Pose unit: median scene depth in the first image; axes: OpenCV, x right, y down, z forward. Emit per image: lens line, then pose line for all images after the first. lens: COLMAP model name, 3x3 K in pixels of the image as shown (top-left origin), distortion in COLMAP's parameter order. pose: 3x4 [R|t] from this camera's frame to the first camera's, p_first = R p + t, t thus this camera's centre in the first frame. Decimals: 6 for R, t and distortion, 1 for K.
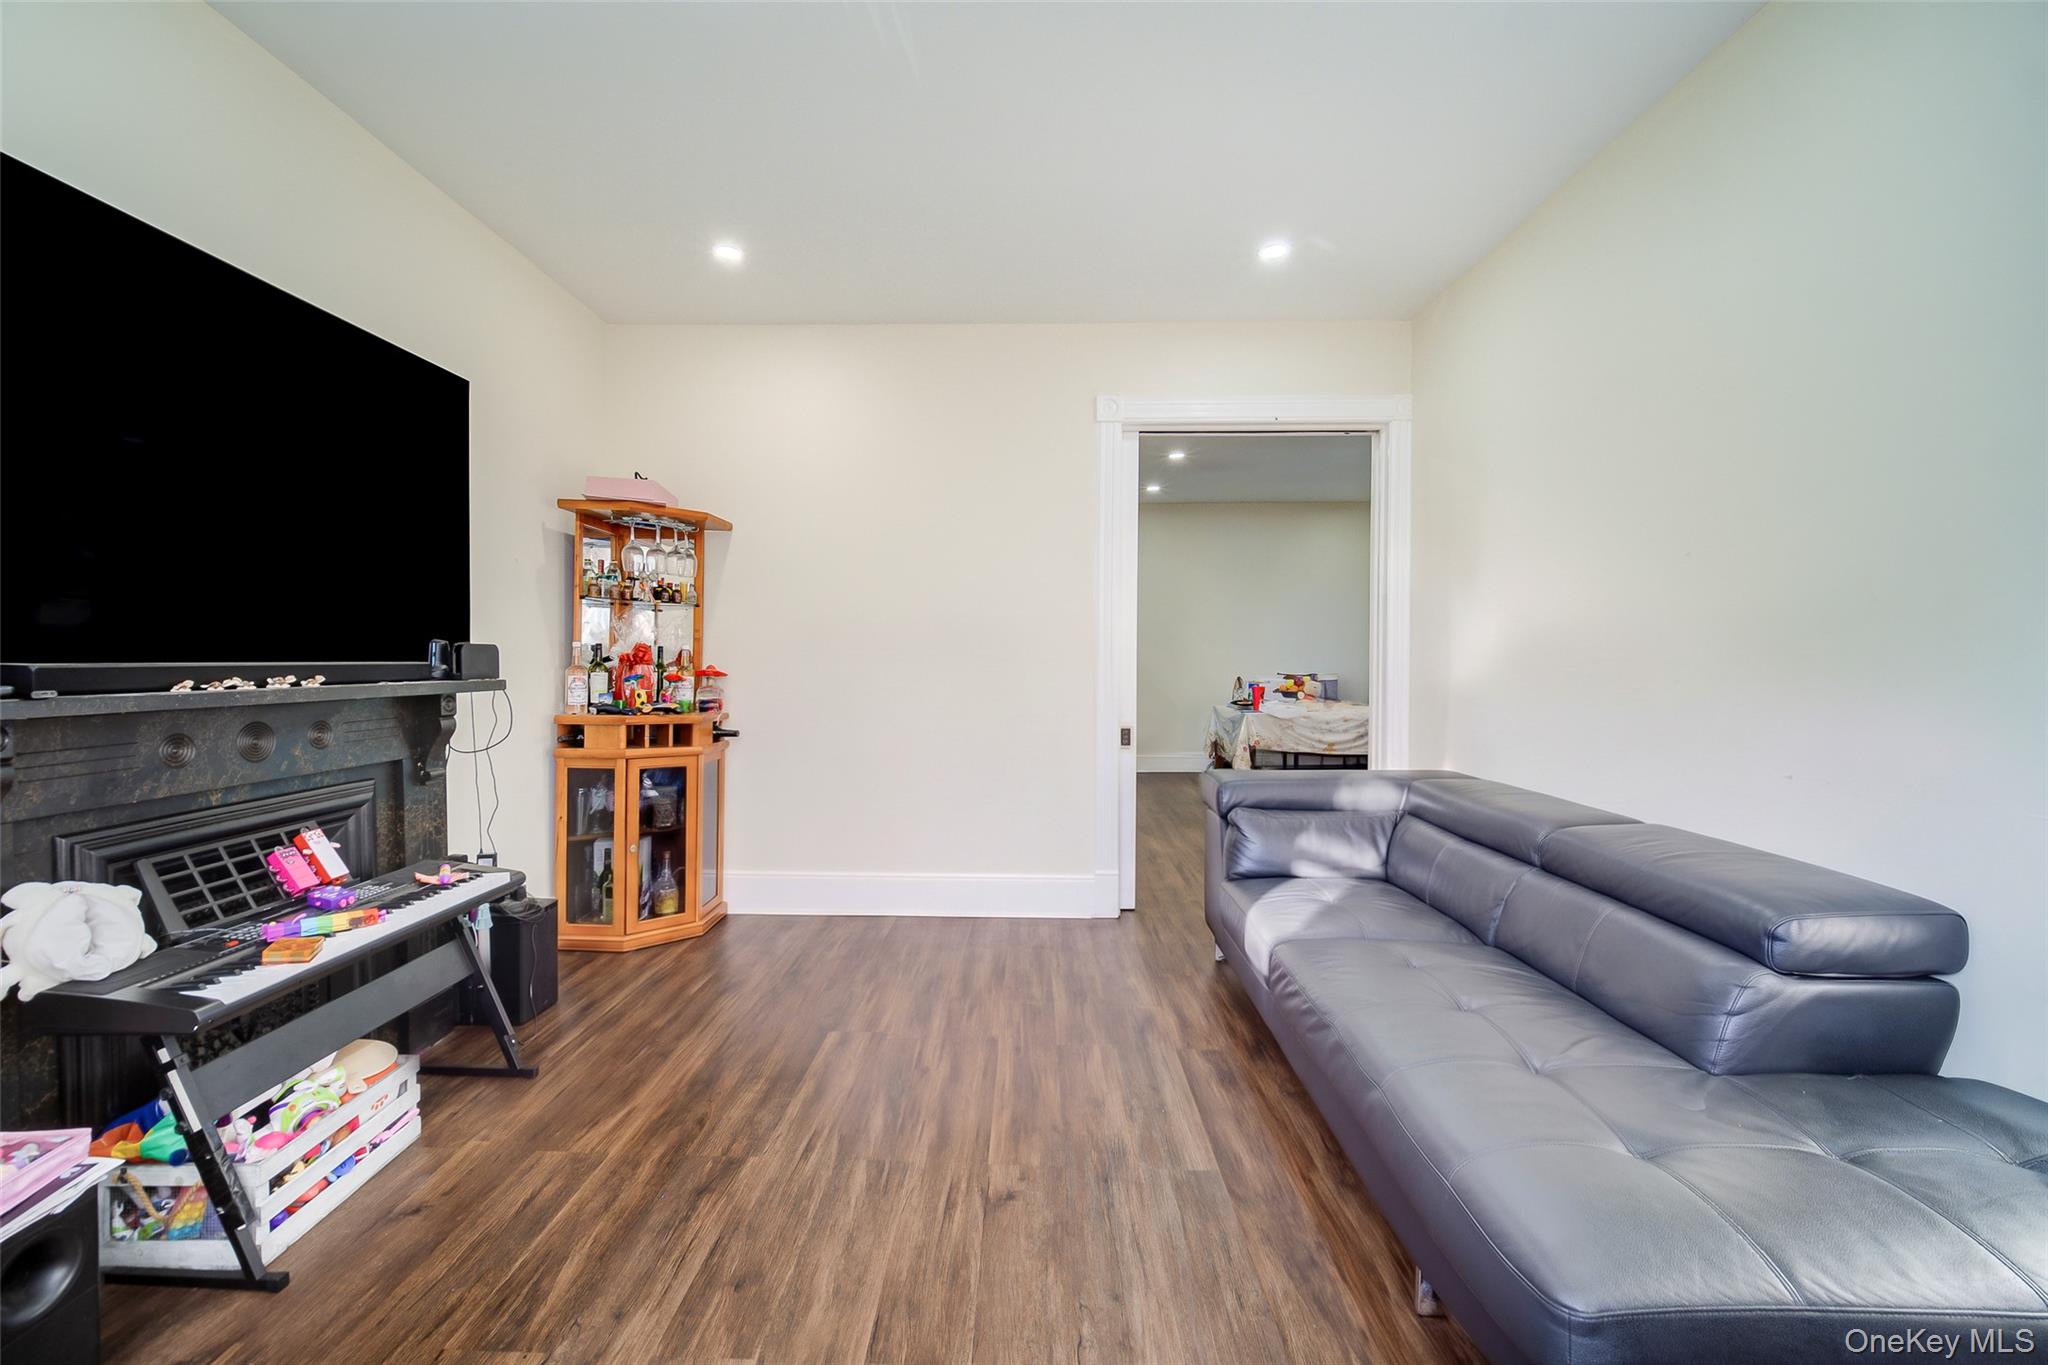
lens RADIAL K [[815.5, 0, 1013.9], [0, 815.5, 684.0], [0, 0, 1]] dist [-0.000009, -0.000163]
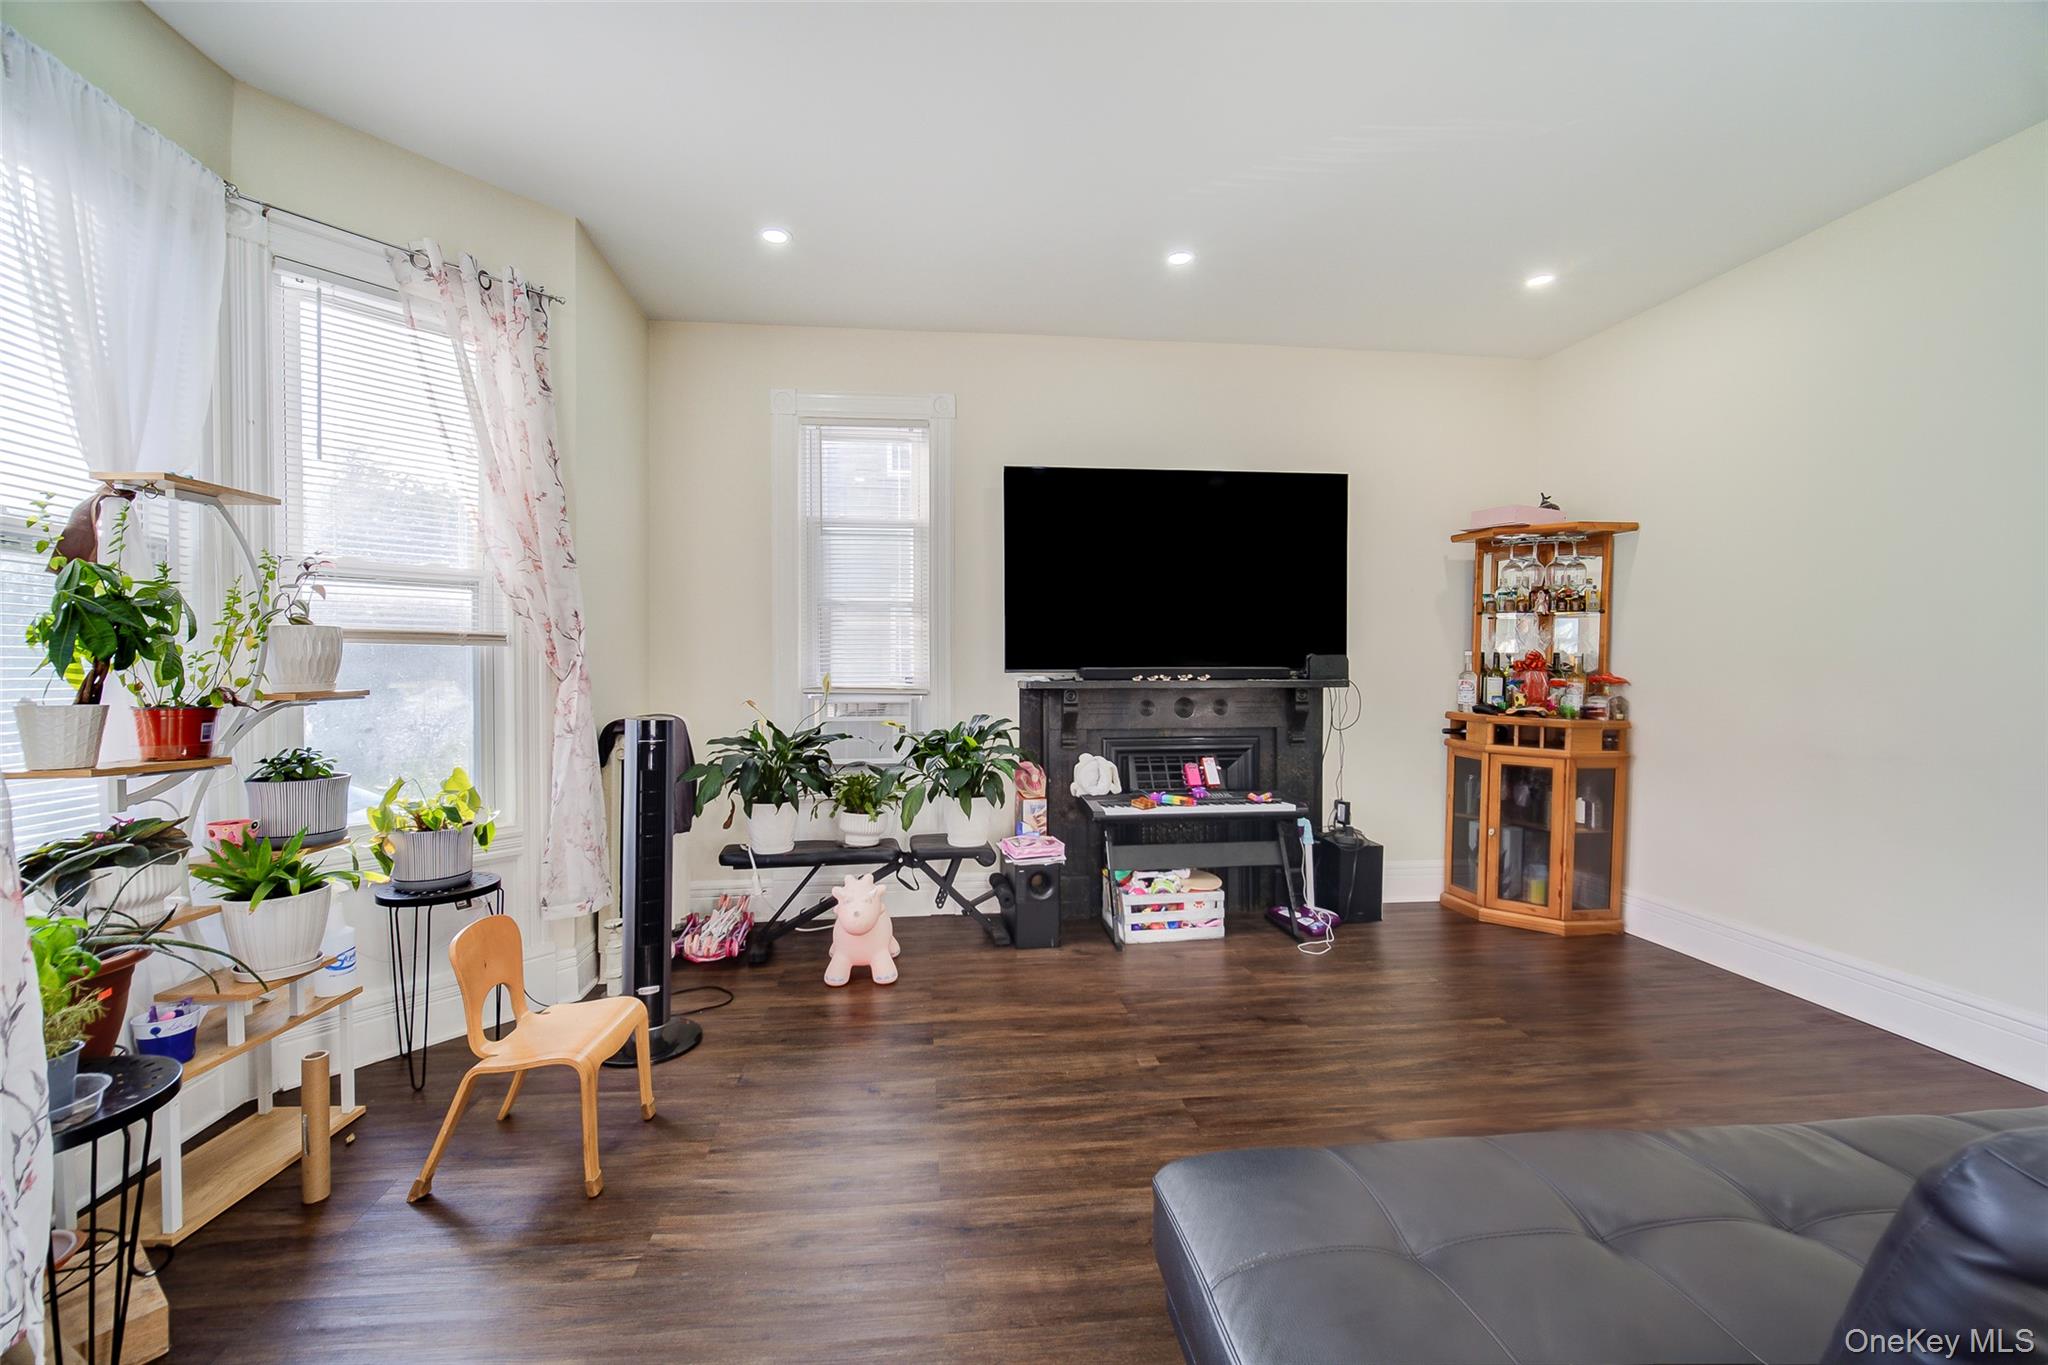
lens RADIAL K [[826.0, 0, 1000.3], [0, 826.0, 687.7], [0, 0, 1]] dist [-0.005013, -0.000771]
pose [[0.132744, 0.021431, -0.990919, 0.733113], [-0.029243, 0.999416, 0.017698, -0.000146], [0.990719, 0.026628, 0.133293, 0.209175]]
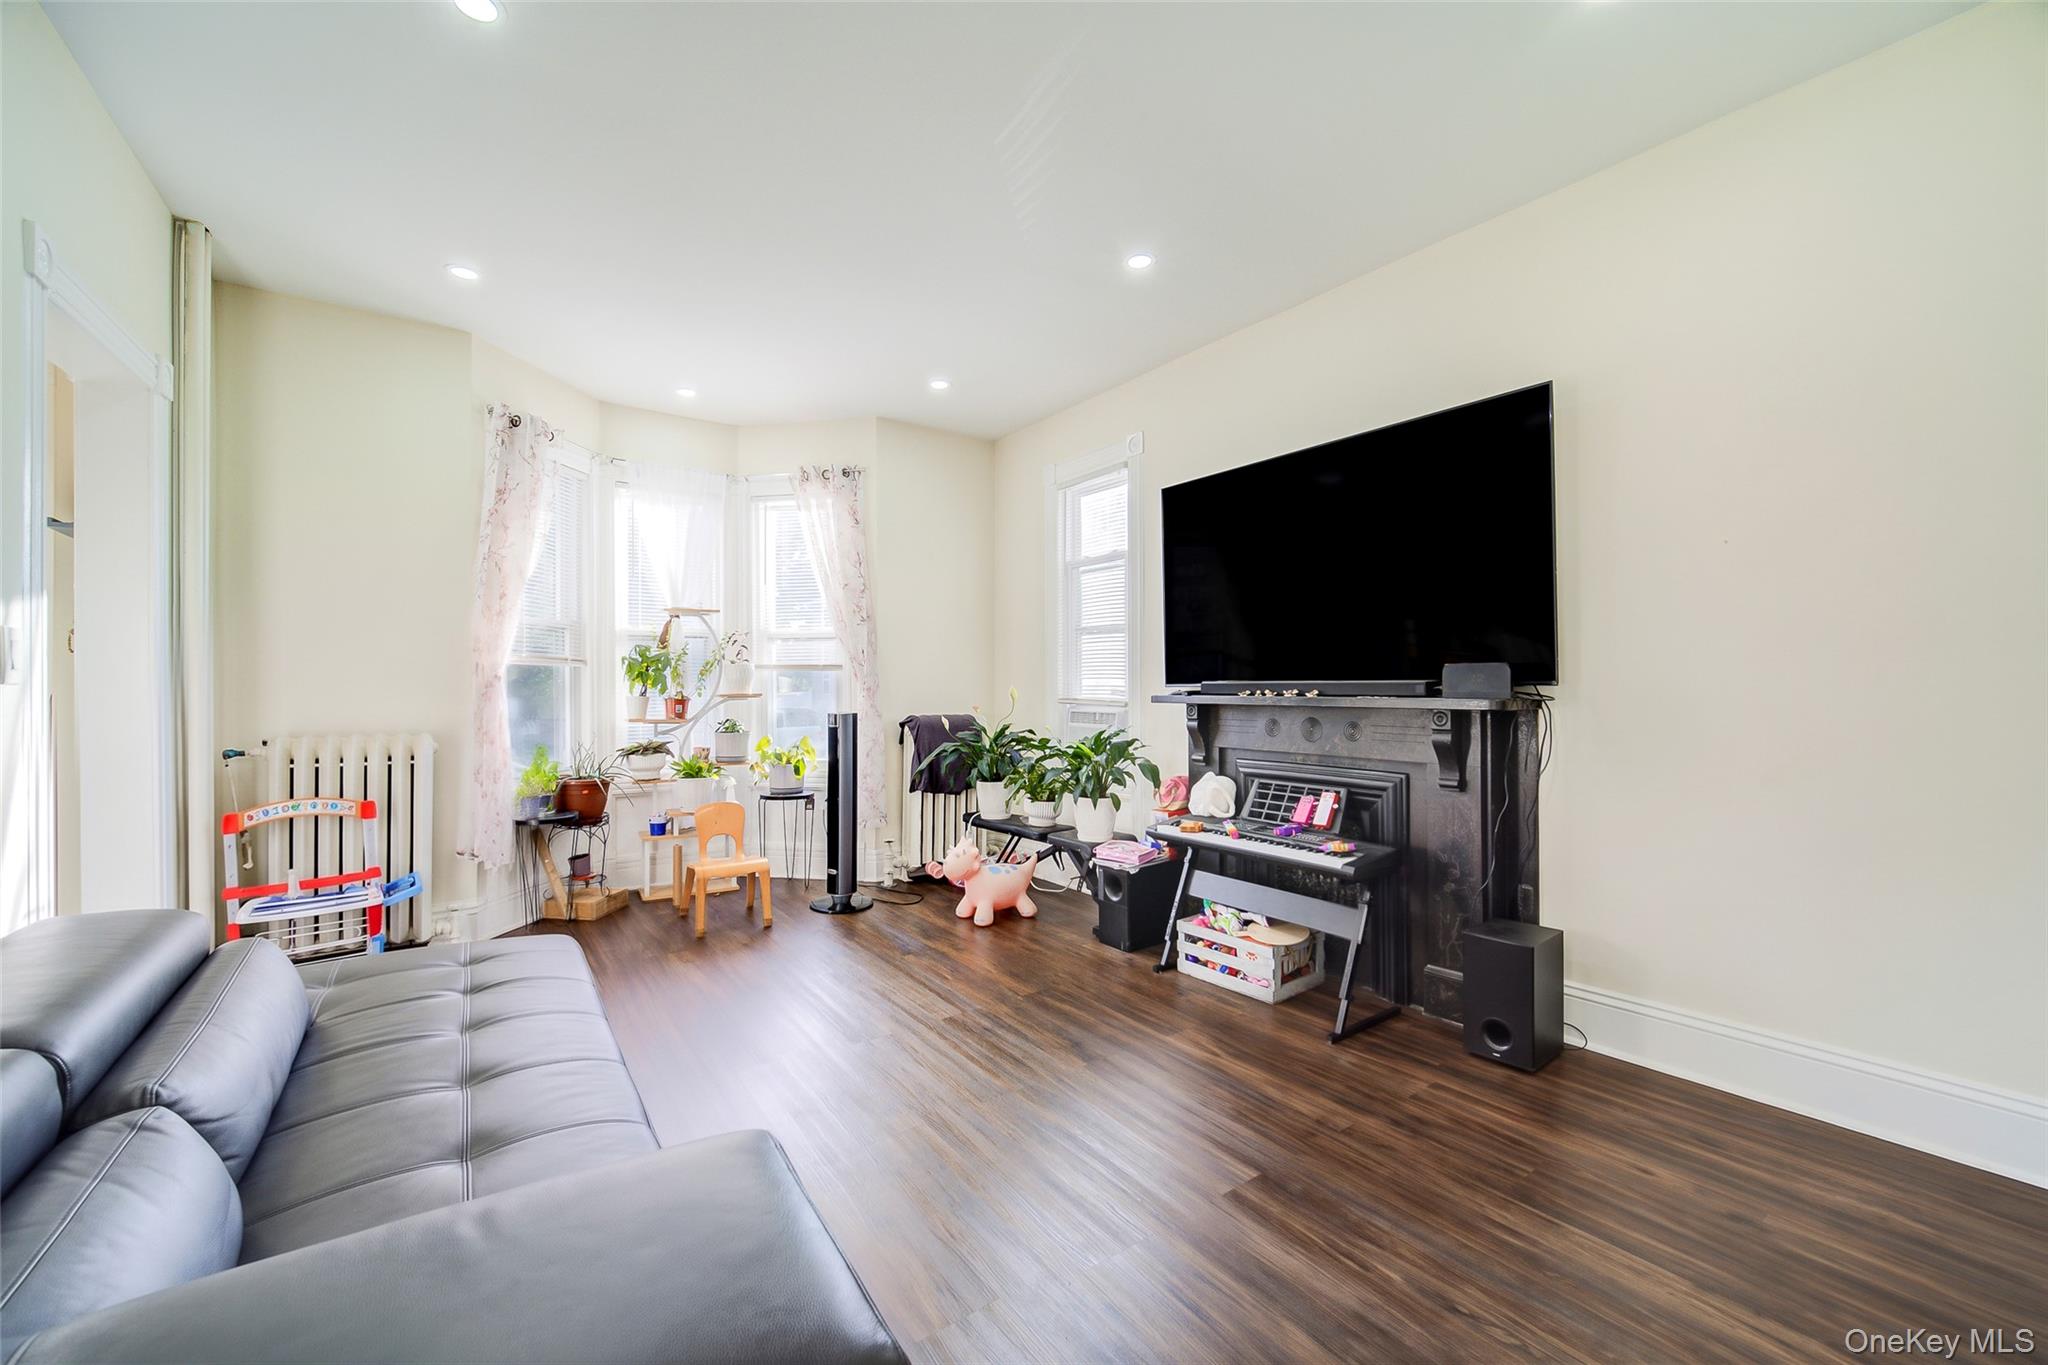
lens RADIAL K [[826.0, 0, 1000.3], [0, 826.0, 687.7], [0, 0, 1]] dist [-0.005013, -0.000771]
pose [[-0.817343, 0.001608, -0.576149, 0.402256], [-0.017569, 0.999462, 0.027712, -0.035905], [0.575883, 0.032773, -0.816875, 1.463343]]
